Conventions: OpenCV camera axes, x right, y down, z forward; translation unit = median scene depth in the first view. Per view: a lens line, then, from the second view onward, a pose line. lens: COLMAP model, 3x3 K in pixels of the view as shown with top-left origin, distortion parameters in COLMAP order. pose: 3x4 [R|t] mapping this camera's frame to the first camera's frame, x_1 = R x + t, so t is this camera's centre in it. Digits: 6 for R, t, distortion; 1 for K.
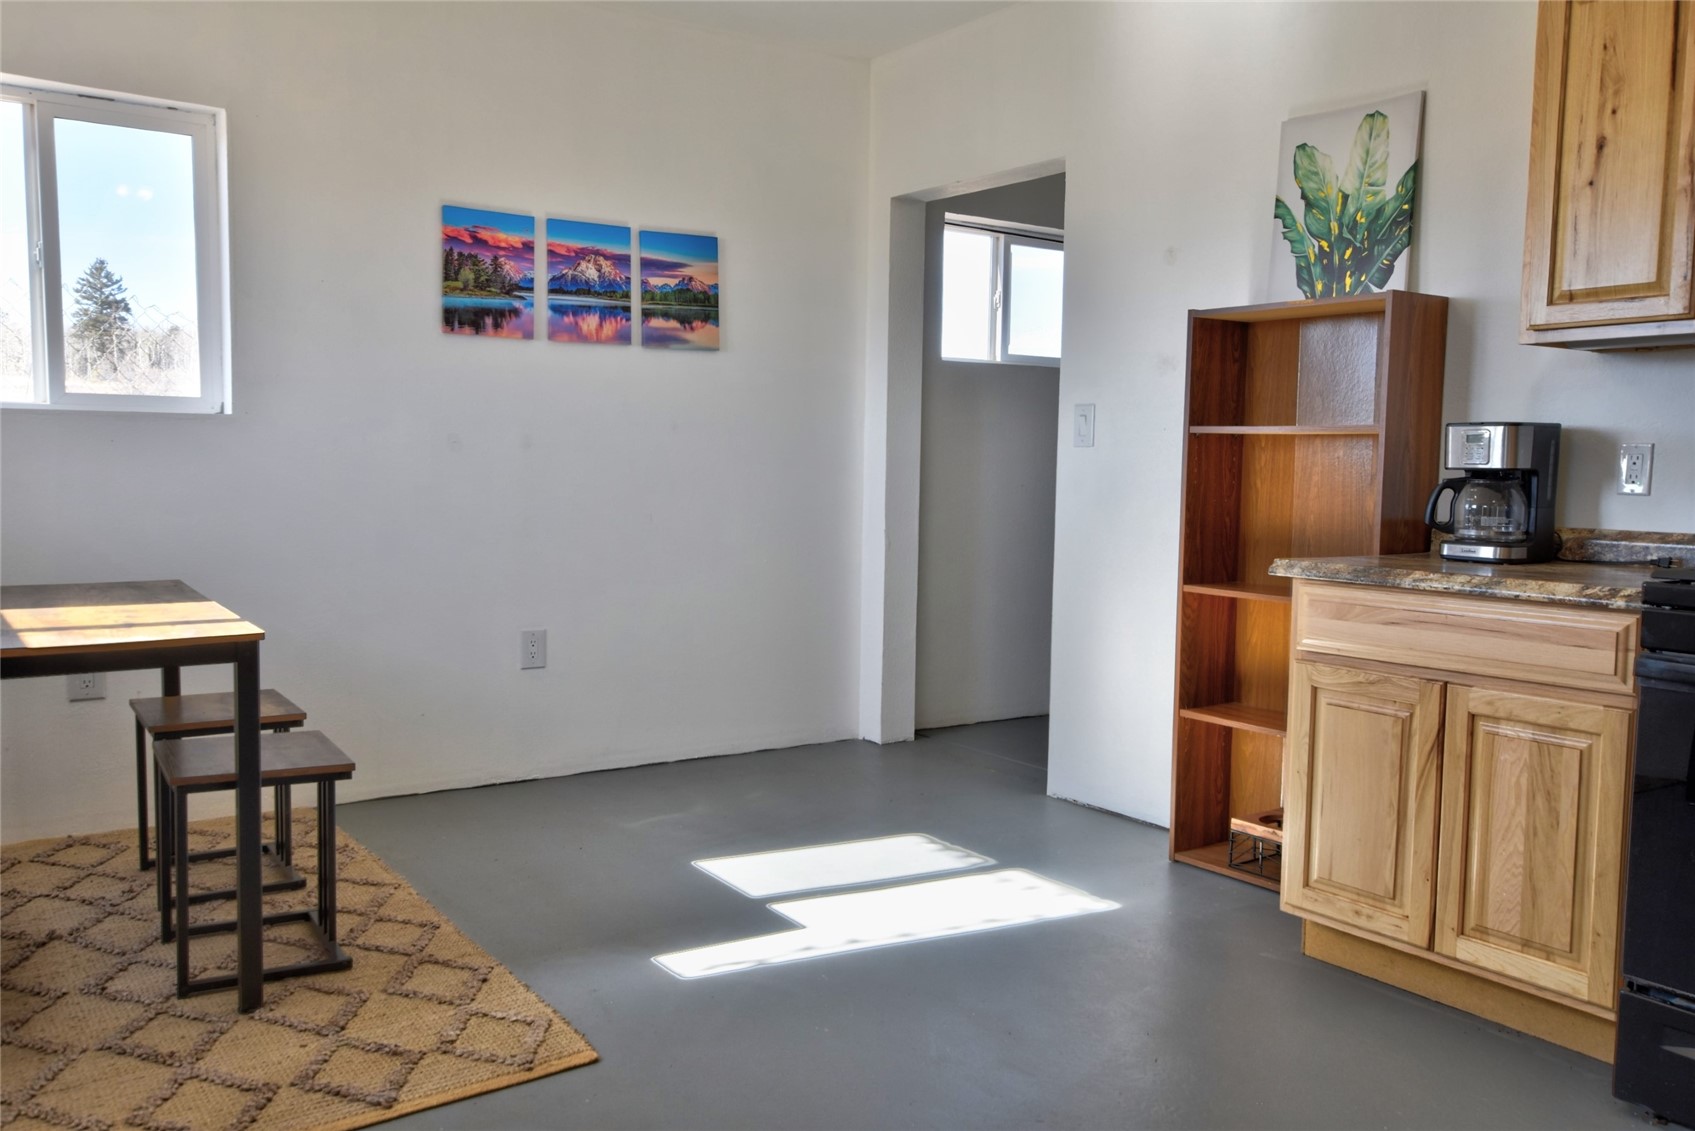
lens RADIAL K [[1448.5, 0, 847.7], [0, 1448.5, 572.7], [0, 0, 1]] dist [0.043138, 0.002703]
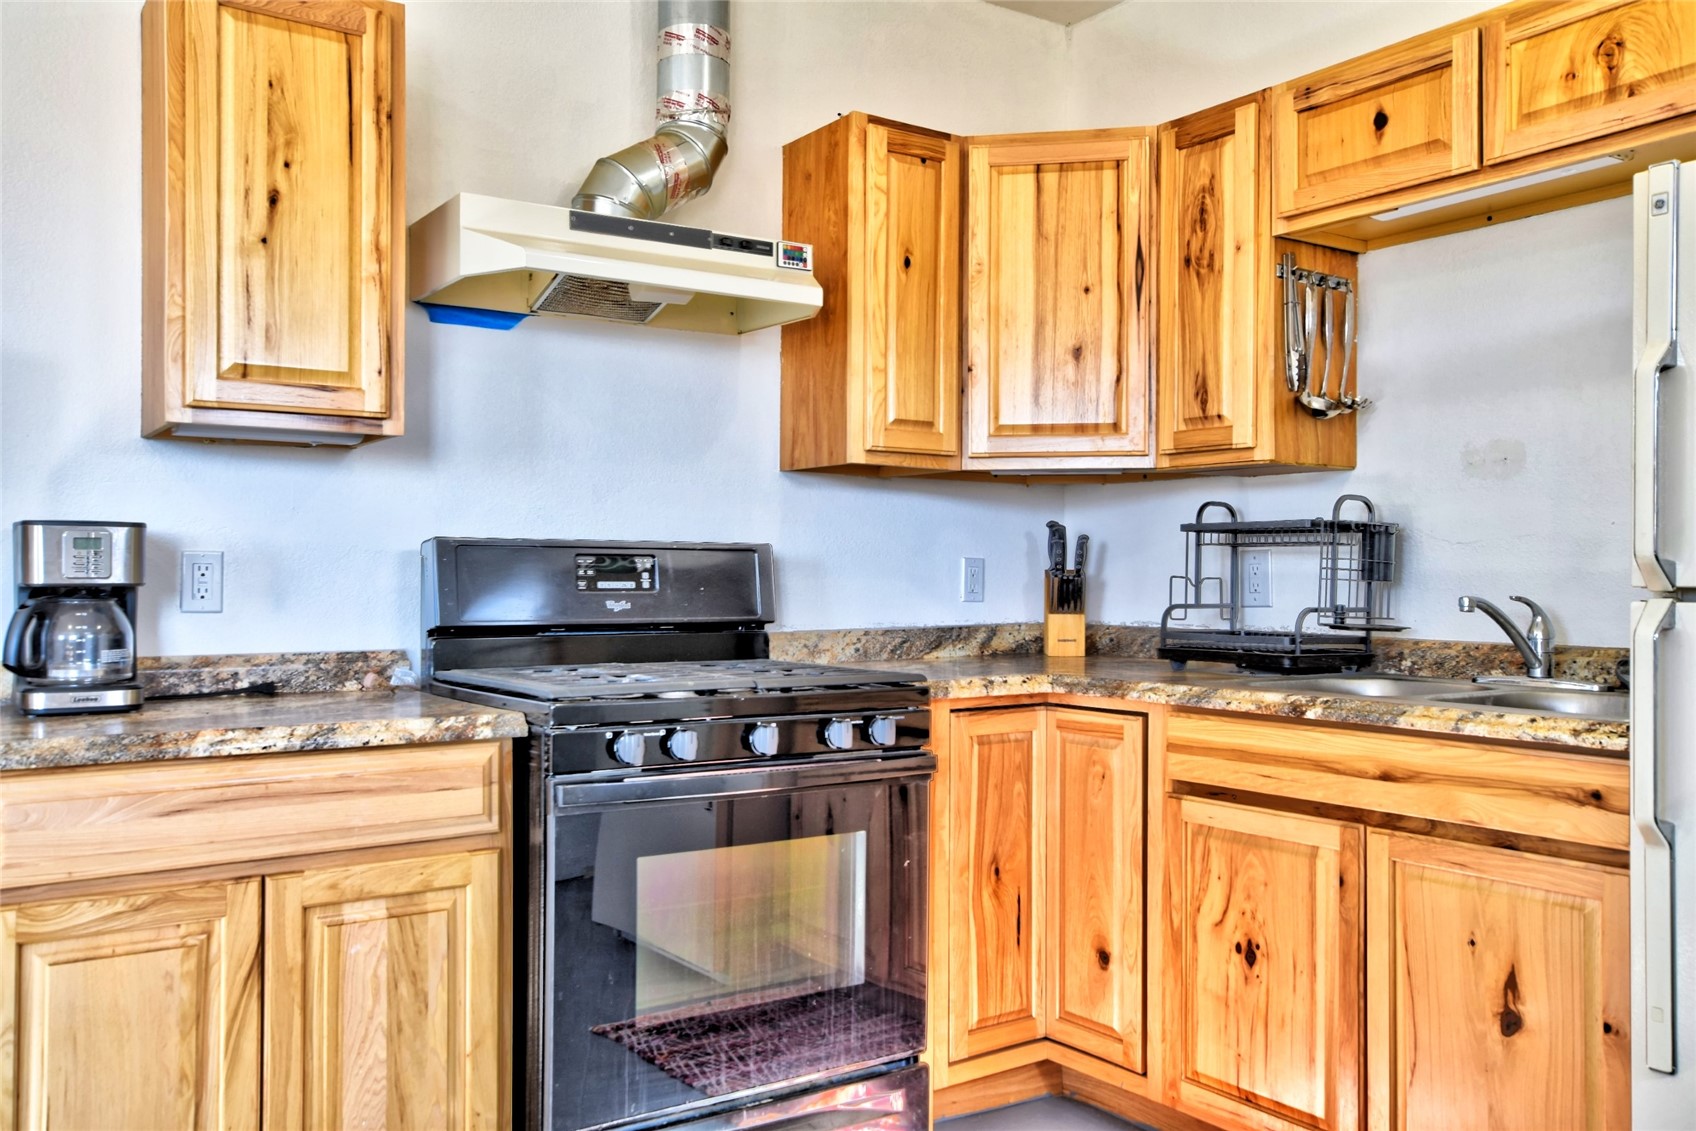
lens RADIAL K [[1449.3, 0, 847.8], [0, 1449.3, 562.6], [0, 0, 1]] dist [0.043138, 0.002703]
pose [[-0.009645, -0.009323, 0.999910, -0.341586], [0.075742, 0.997077, 0.010027, -0.070083], [-0.997081, 0.075832, -0.008911, 0.725889]]
